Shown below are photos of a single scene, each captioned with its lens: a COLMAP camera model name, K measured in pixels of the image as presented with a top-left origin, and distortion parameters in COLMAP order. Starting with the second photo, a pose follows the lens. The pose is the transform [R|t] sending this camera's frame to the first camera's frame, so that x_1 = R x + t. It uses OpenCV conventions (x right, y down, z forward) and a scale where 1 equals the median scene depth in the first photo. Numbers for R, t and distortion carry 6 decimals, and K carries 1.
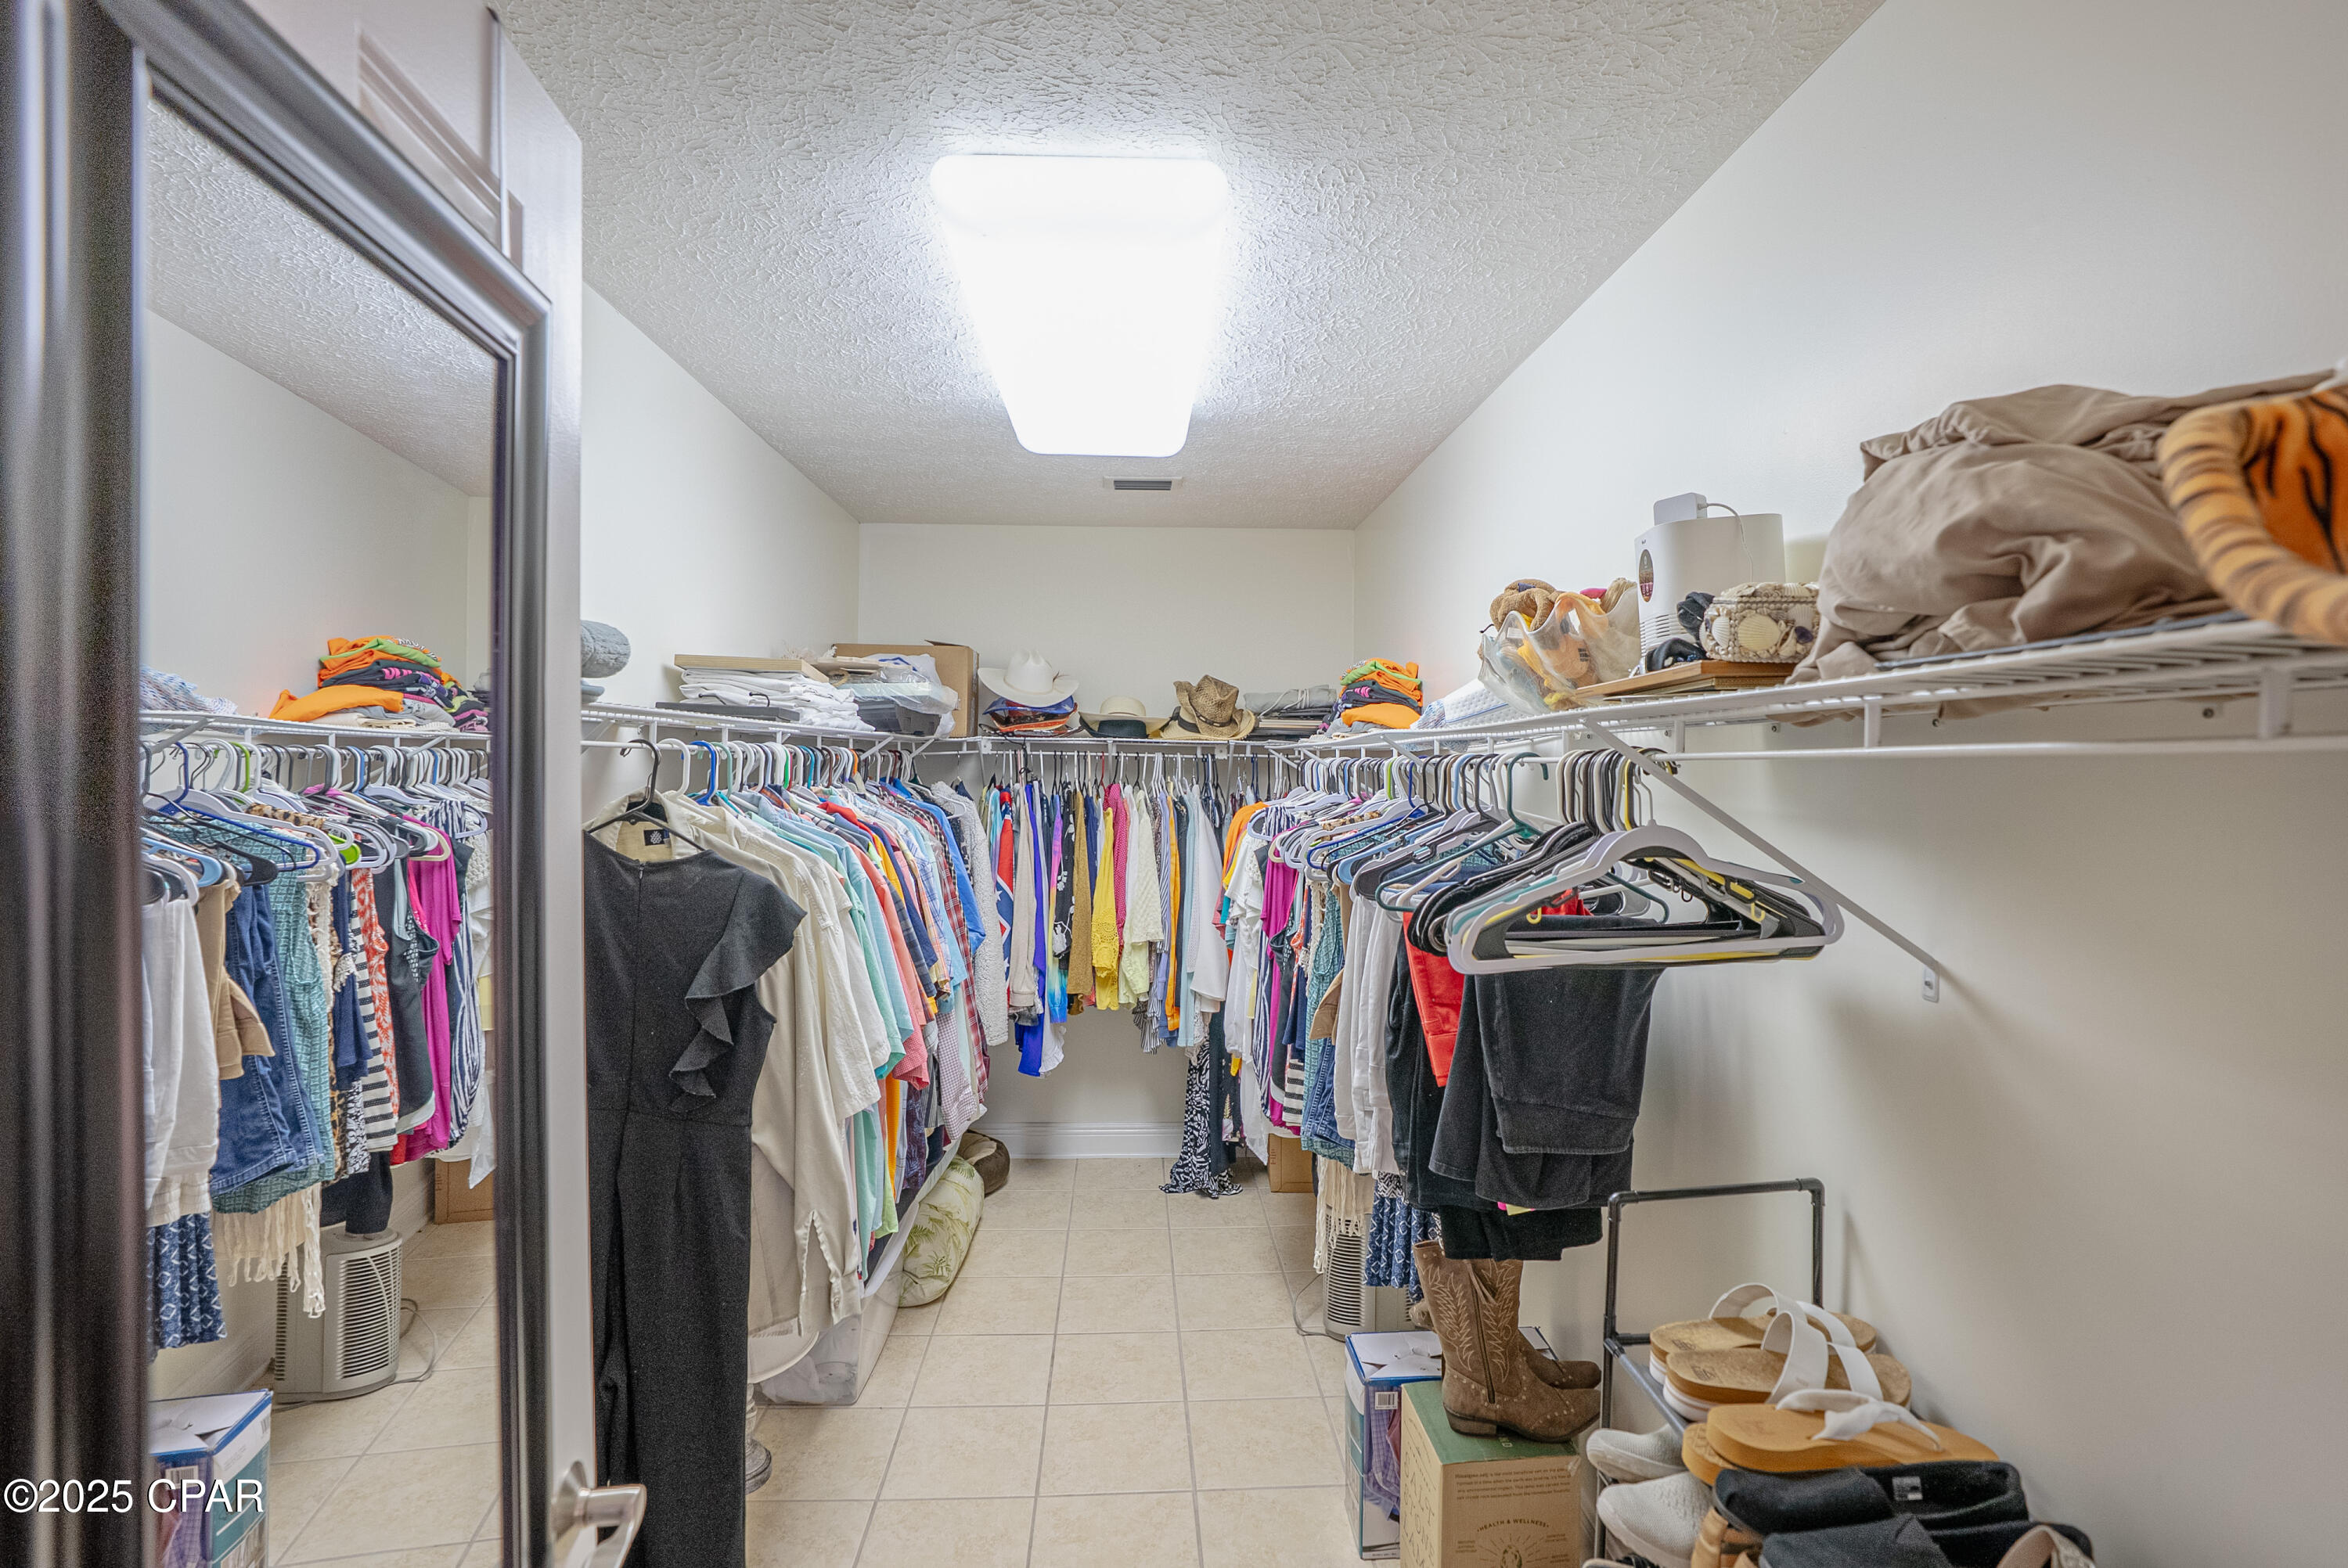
lens RADIAL K [[1103.4, 0, 1174.0], [0, 1103.4, 784.0], [0, 0, 1]] dist [-0.073329, 0.029578]
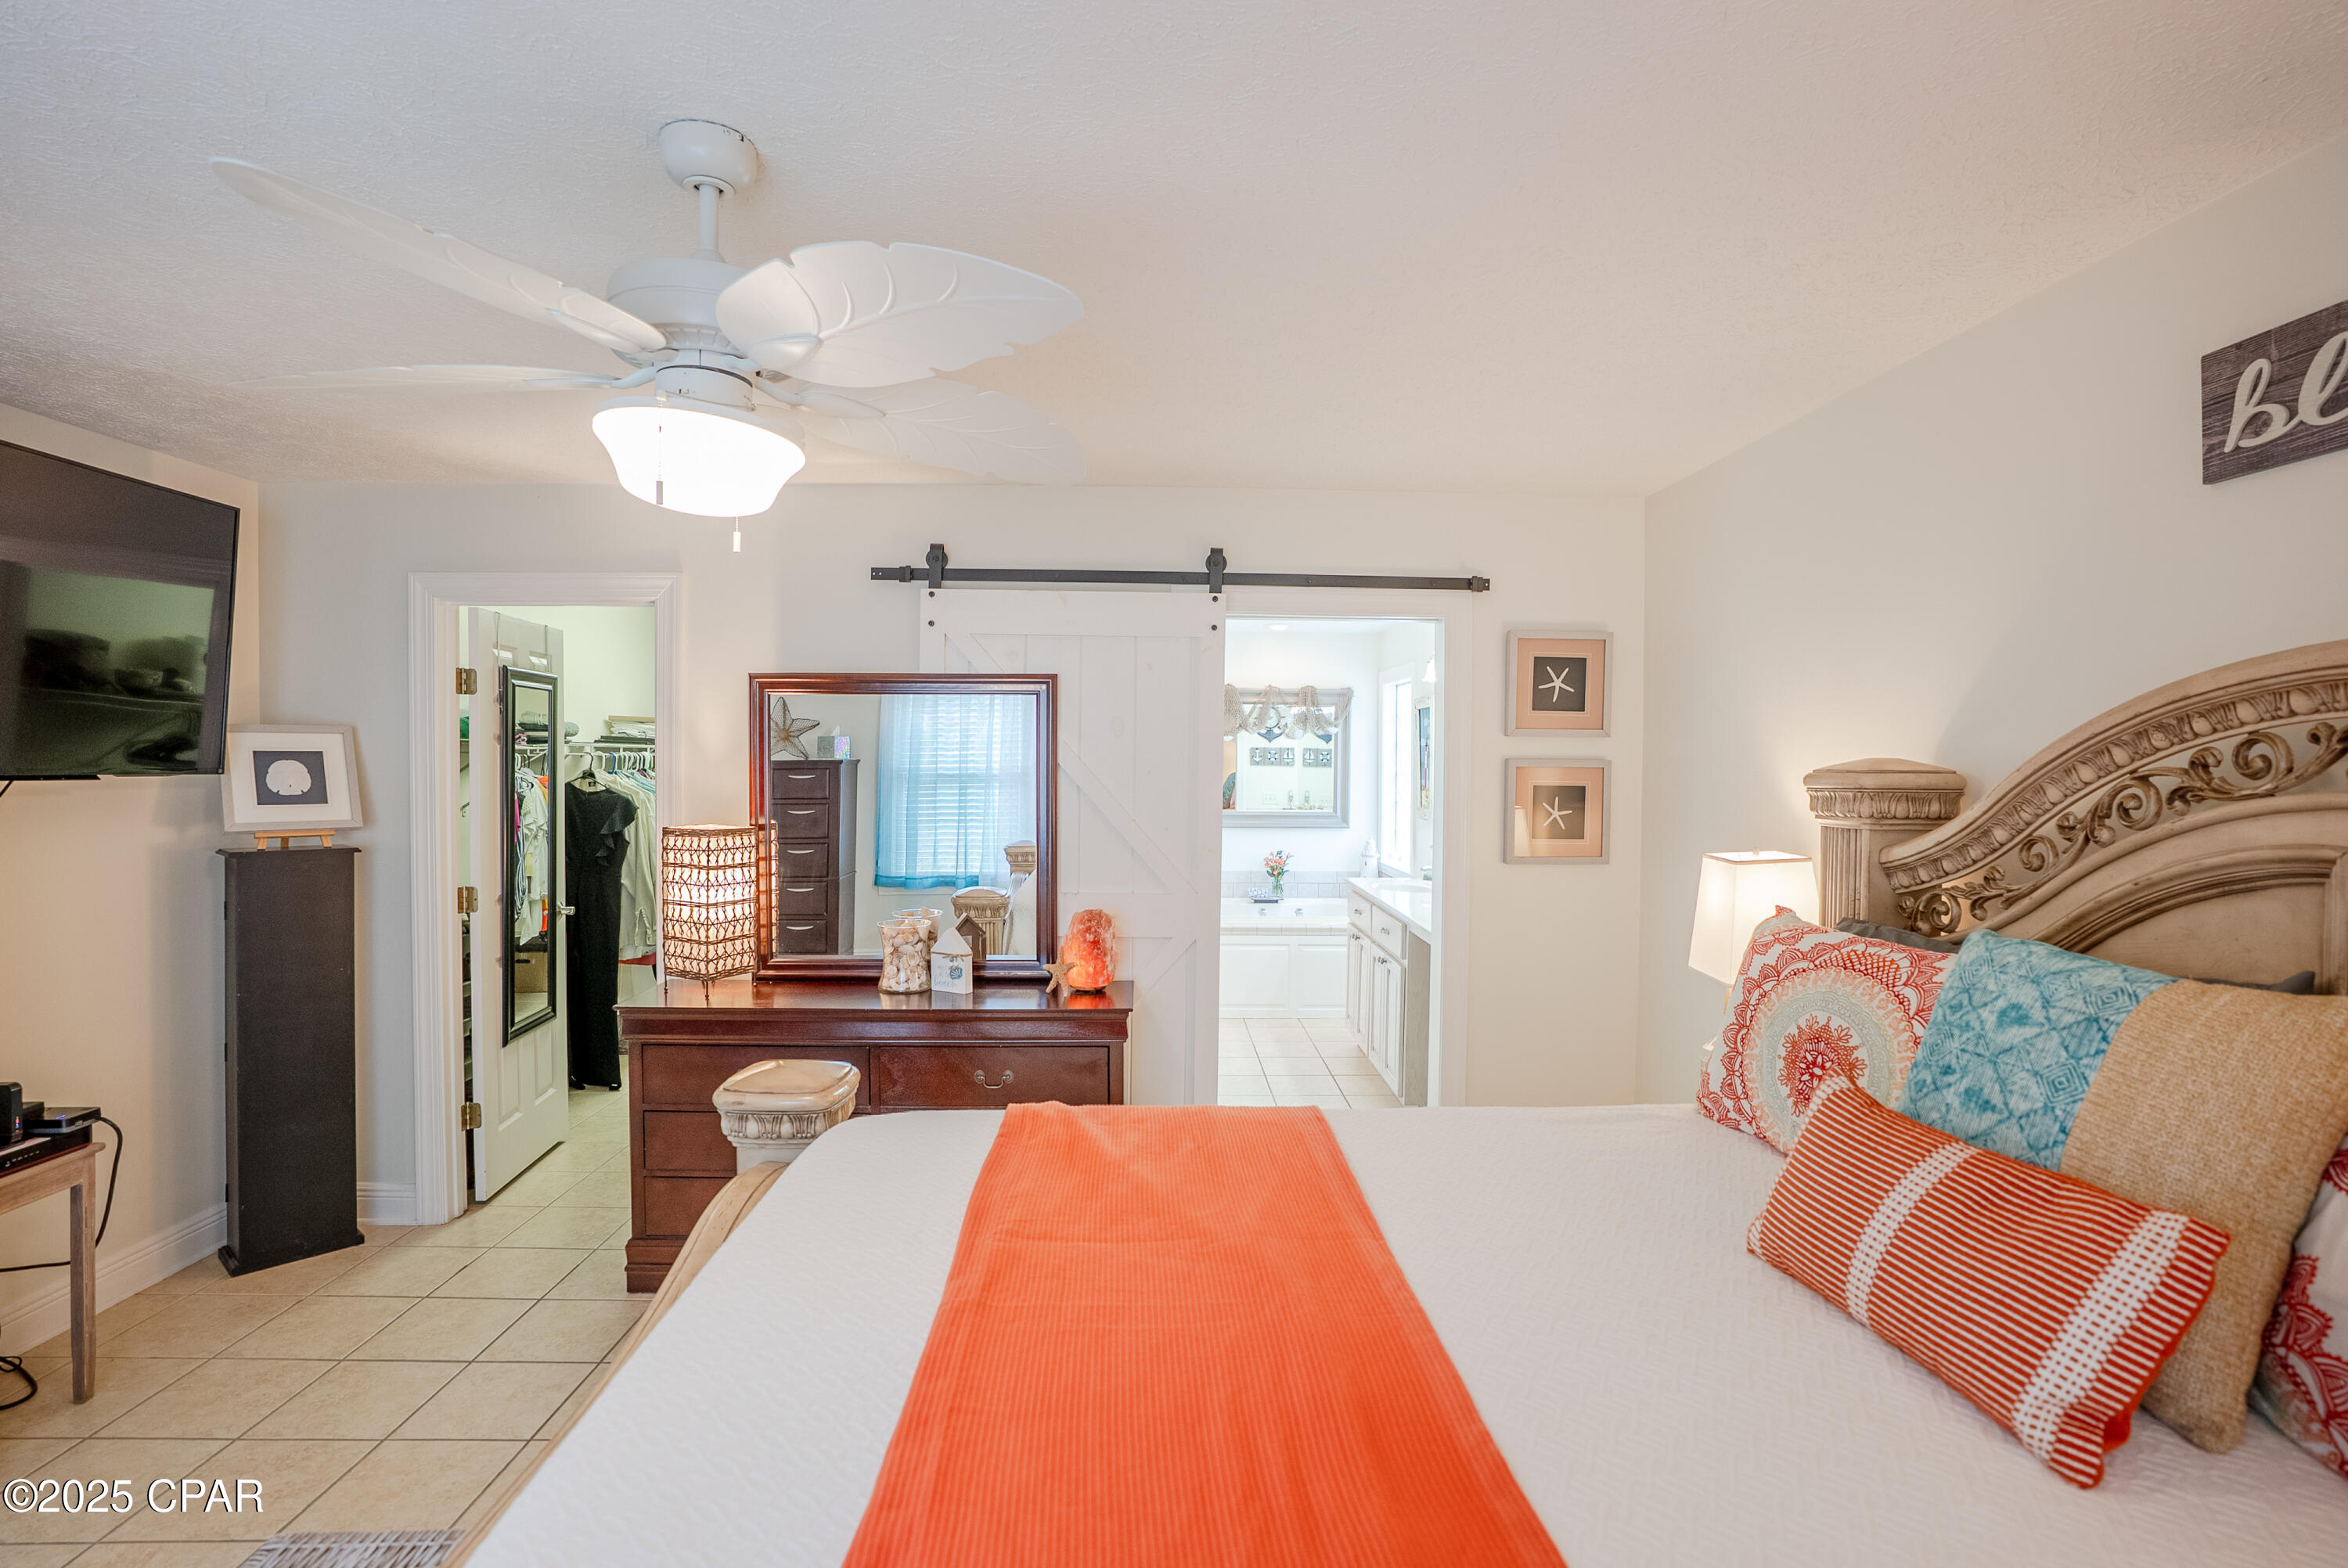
lens RADIAL K [[1141.9, 0, 1180.6], [0, 1141.9, 777.6], [0, 0, 1]] dist [-0.071735, 0.032277]
pose [[0.999839, 0.005528, -0.017052, 1.278365], [-0.005506, 0.999984, 0.001359, 0.017082], [0.017060, -0.001264, 0.999854, -2.212764]]
